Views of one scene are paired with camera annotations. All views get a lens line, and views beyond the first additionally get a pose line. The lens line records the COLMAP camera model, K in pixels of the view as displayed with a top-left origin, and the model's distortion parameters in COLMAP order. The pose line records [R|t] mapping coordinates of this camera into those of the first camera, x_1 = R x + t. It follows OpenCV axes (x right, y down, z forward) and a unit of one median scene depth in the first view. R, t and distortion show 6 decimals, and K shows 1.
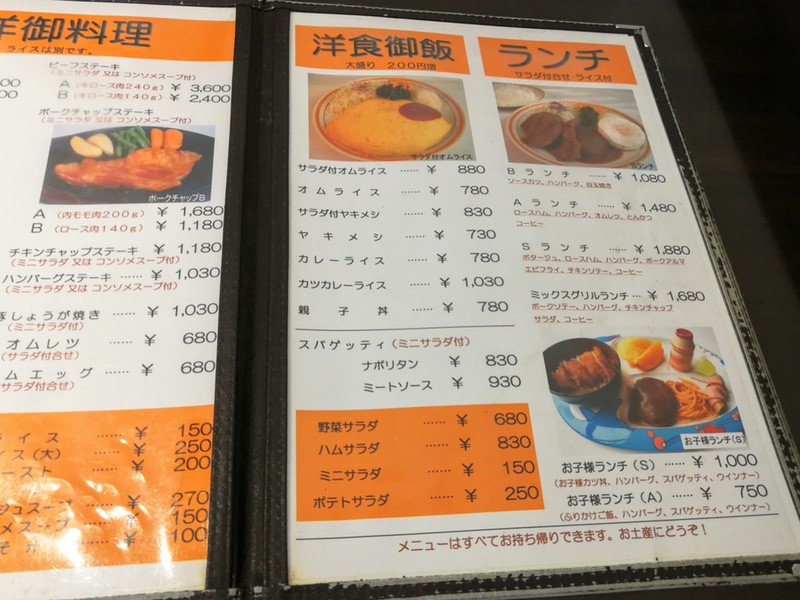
lens RADIAL K [[660.8, 0, 433.8], [0, 660.8, 317.1], [0, 0, 1]] dist [-0.050825, 0.049369]
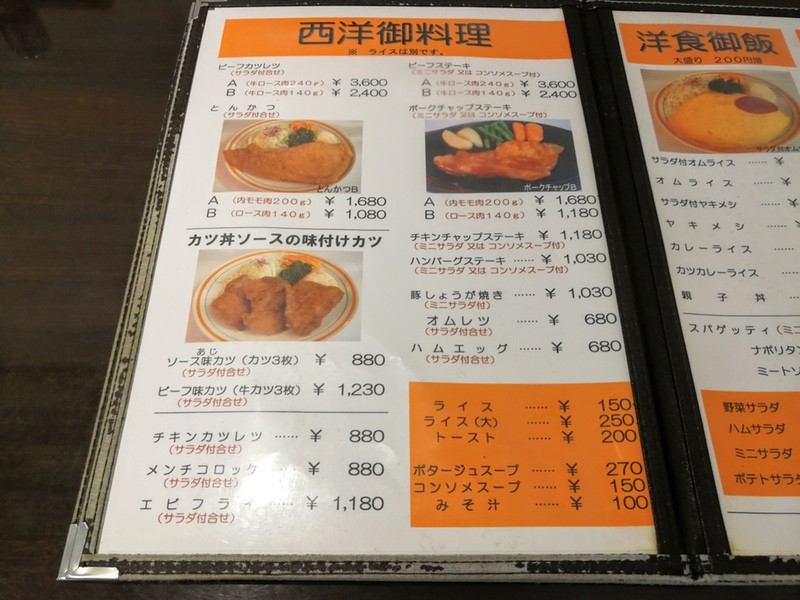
lens RADIAL K [[660.8, 0, 404.9], [0, 660.8, 300.2], [0, 0, 1]] dist [-0.050825, 0.049369]
pose [[0.990503, 0.022434, -0.135648, -0.481087], [-0.023859, 0.999676, -0.008887, 0.016589], [0.135404, 0.012039, 0.990717, -0.091388]]
